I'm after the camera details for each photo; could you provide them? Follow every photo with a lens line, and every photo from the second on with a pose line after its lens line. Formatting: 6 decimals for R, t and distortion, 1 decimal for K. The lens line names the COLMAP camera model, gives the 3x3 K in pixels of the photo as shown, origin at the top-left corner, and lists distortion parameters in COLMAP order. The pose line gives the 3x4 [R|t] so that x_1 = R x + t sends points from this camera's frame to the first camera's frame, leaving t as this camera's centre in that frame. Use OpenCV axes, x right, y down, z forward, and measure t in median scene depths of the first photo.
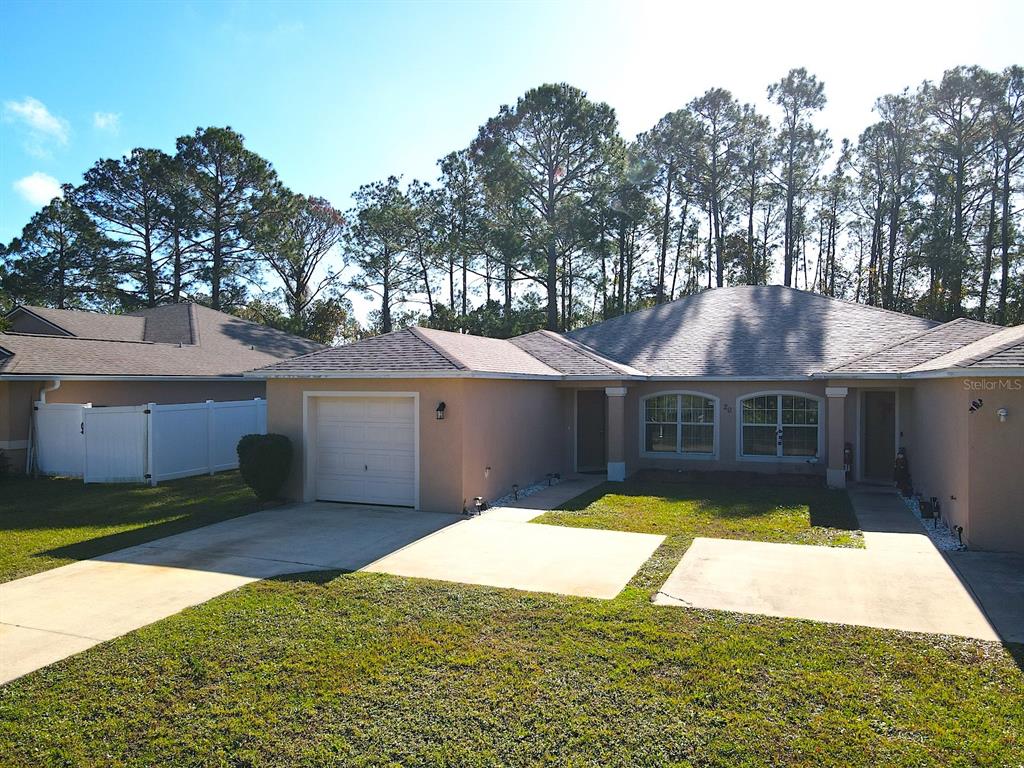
lens RADIAL K [[755.1, 0, 508.2], [0, 755.1, 382.5], [0, 0, 1]] dist [0.017603, -0.004547]
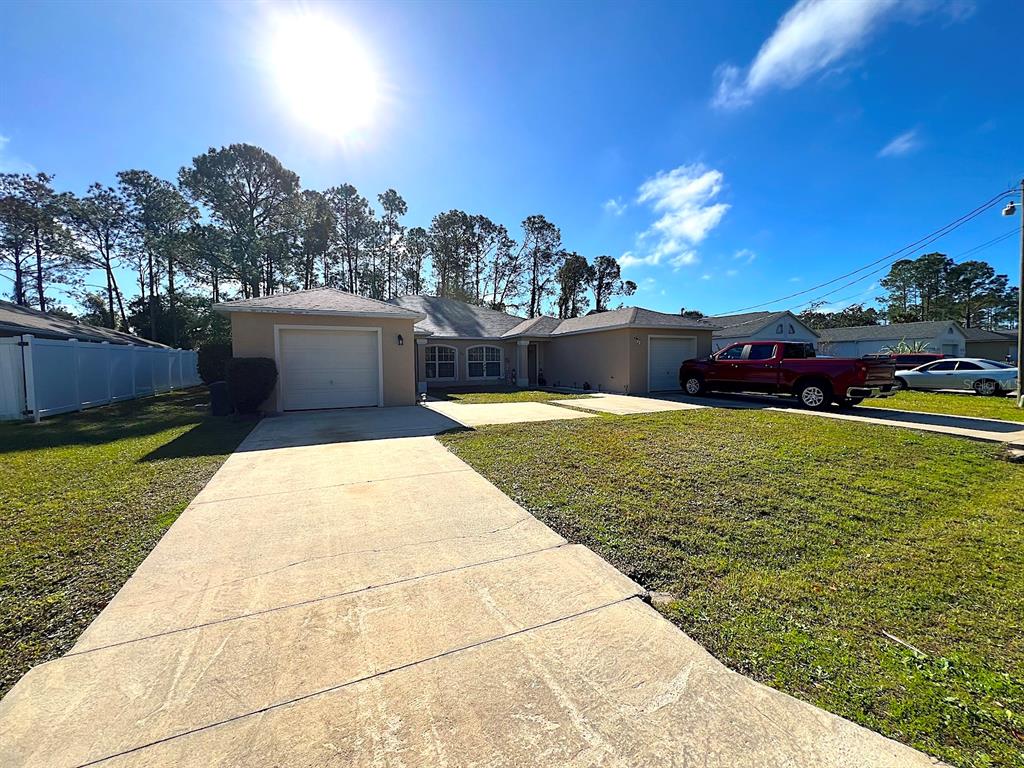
lens RADIAL K [[410.0, 0, 510.0], [0, 410.0, 382.9], [0, 0, 1]] dist [-0.004373, 0.001566]
pose [[0.686089, -0.038810, 0.726482, -0.379523], [0.010846, 0.999011, 0.043126, 0.062940], [-0.727437, -0.021709, 0.685831, 0.183356]]
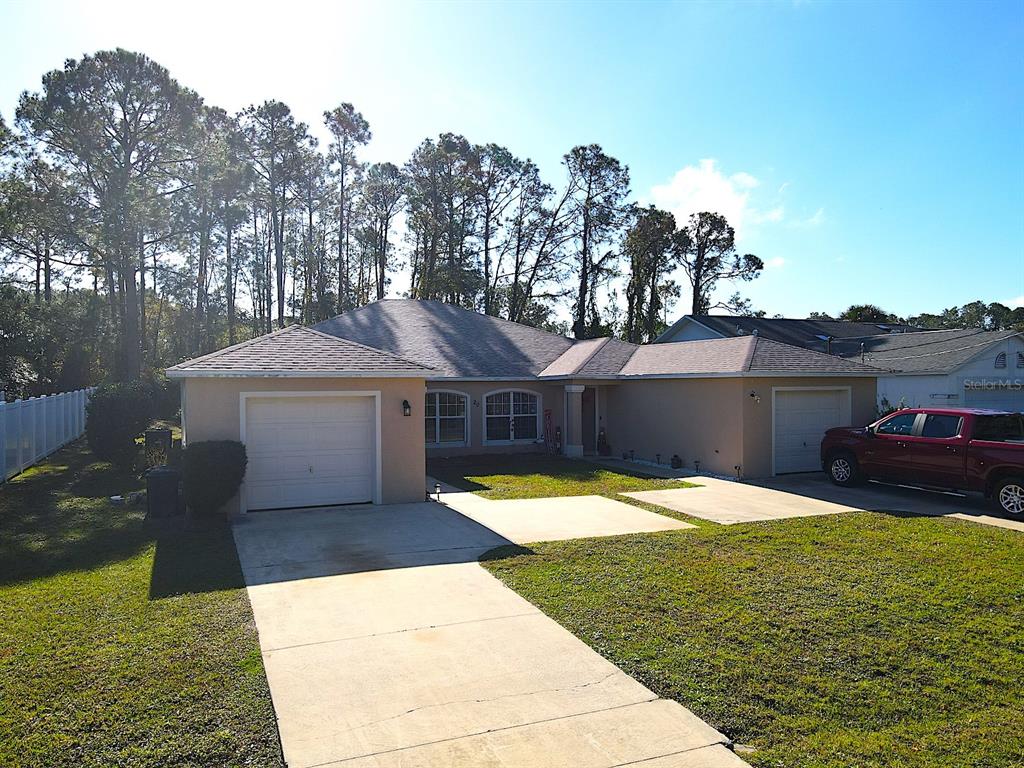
lens RADIAL K [[755.1, 0, 506.9], [0, 755.1, 376.1], [0, 0, 1]] dist [0.017603, -0.004547]
pose [[0.711557, 0.003253, 0.702621, -0.517333], [0.004407, 0.999949, -0.009092, 0.001470], [-0.702615, 0.009566, 0.711506, 0.094198]]
